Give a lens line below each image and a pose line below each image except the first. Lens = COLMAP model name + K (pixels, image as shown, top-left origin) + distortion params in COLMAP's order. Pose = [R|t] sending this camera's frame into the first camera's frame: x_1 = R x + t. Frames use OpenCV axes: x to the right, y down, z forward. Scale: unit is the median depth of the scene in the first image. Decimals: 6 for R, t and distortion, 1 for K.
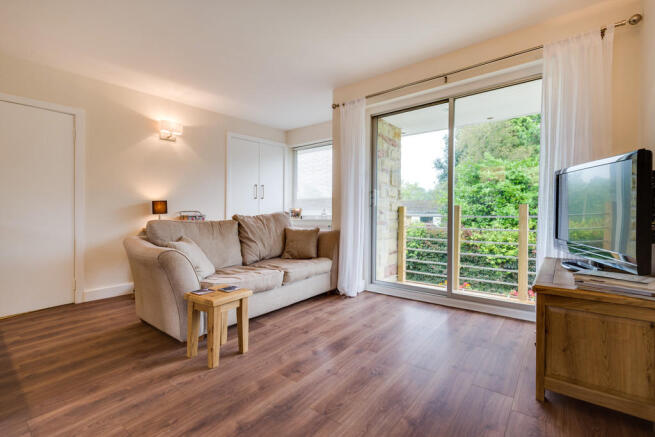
lens RADIAL K [[299.0, 0, 325.2], [0, 299.0, 217.3], [0, 0, 1]] dist [0.010856, -0.001827]
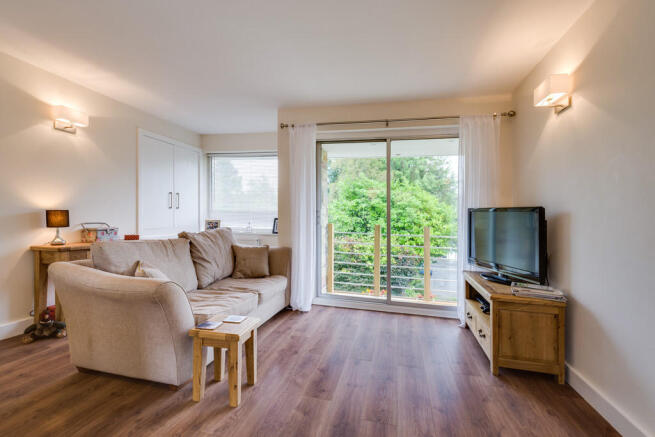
lens RADIAL K [[299.0, 0, 325.8], [0, 299.0, 217.8], [0, 0, 1]] dist [0.010856, -0.001827]
pose [[0.907077, 0.033502, 0.419630, -0.301522], [-0.026396, 0.999393, -0.022732, -0.043175], [-0.420136, 0.009543, 0.907411, 0.010001]]
